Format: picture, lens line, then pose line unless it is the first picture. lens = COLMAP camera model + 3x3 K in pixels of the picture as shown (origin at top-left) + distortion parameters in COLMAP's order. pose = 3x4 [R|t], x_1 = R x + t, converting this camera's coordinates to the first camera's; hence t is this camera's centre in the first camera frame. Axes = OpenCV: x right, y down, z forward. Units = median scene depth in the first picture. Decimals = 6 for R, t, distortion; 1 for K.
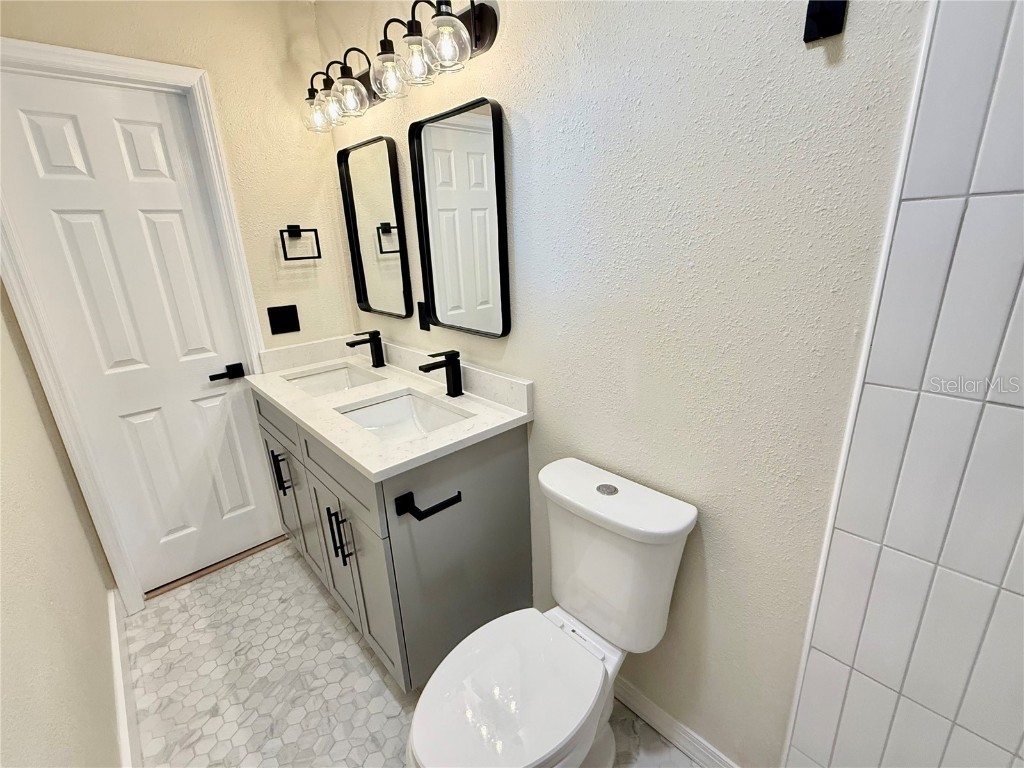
lens RADIAL K [[459.1, 0, 512.0], [0, 459.1, 384.0], [0, 0, 1]] dist [-0.000331, -0.000089]
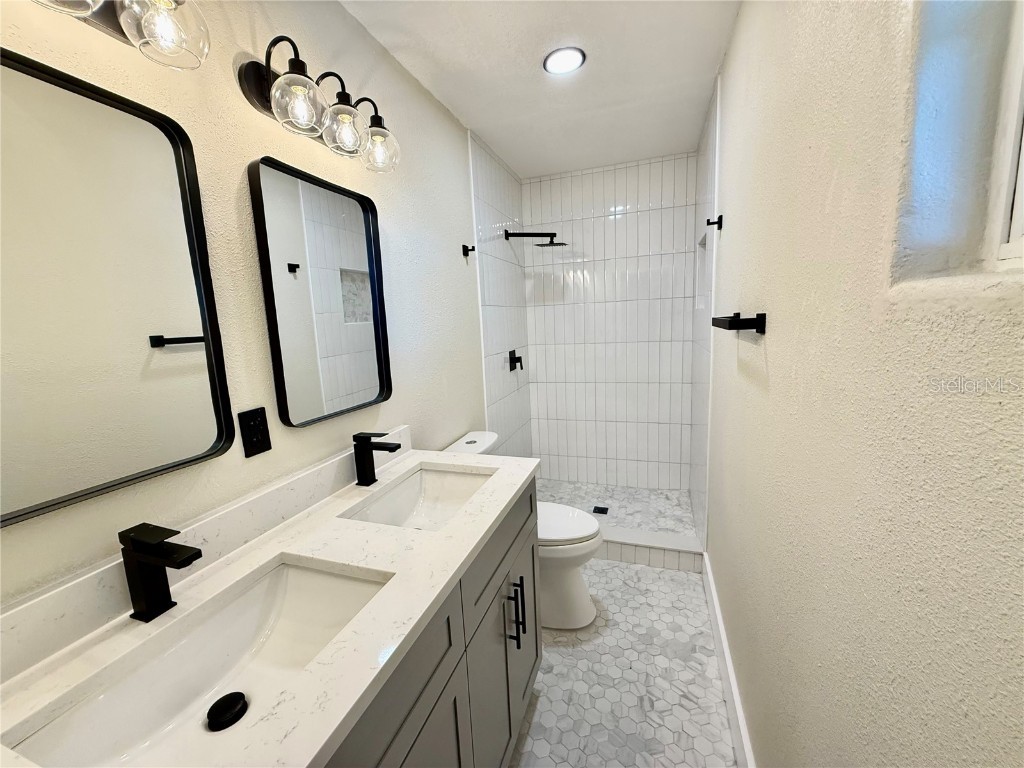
lens RADIAL K [[425.9, 0, 507.1], [0, 425.9, 384.3], [0, 0, 1]] dist [-0.000676, 0.000476]
pose [[-0.480177, -0.070508, 0.874333, -1.078293], [0.330264, 0.908883, 0.254672, -0.302022], [-0.812623, 0.411049, -0.413138, 1.187017]]
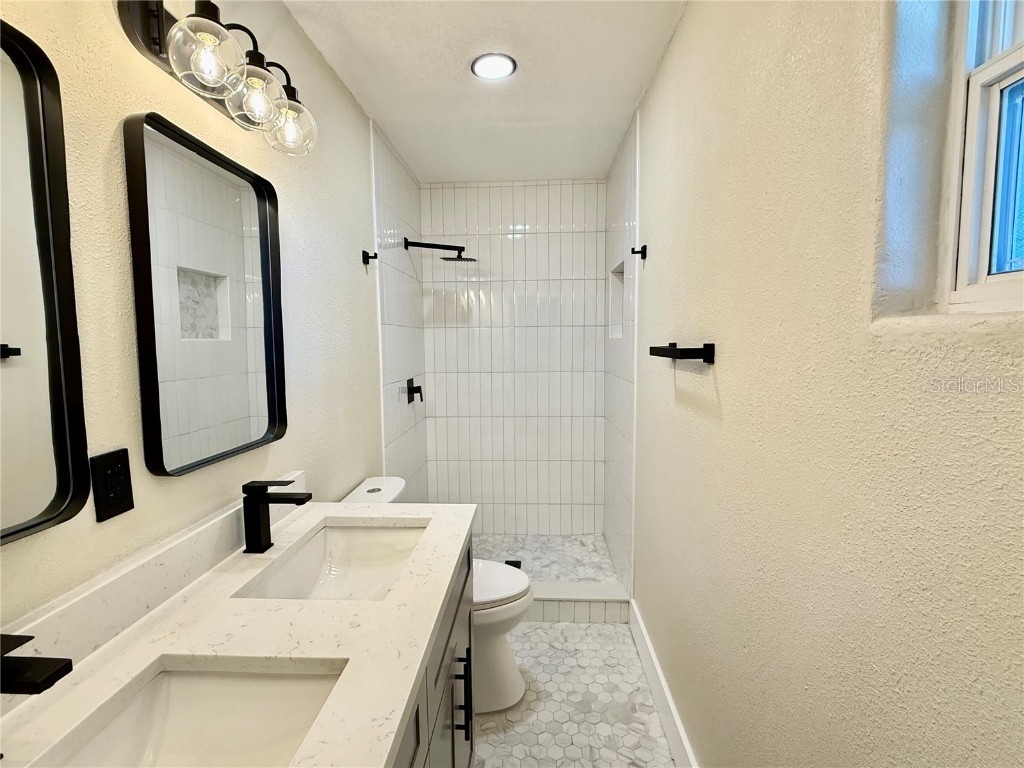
lens RADIAL K [[499.0, 0, 516.8], [0, 499.0, 381.8], [0, 0, 1]] dist [0.000146, -0.000454]
pose [[-0.715948, -0.009212, 0.698093, -1.004268], [0.249464, 0.930525, 0.268124, -0.339192], [-0.652063, 0.366111, -0.663909, 1.306254]]
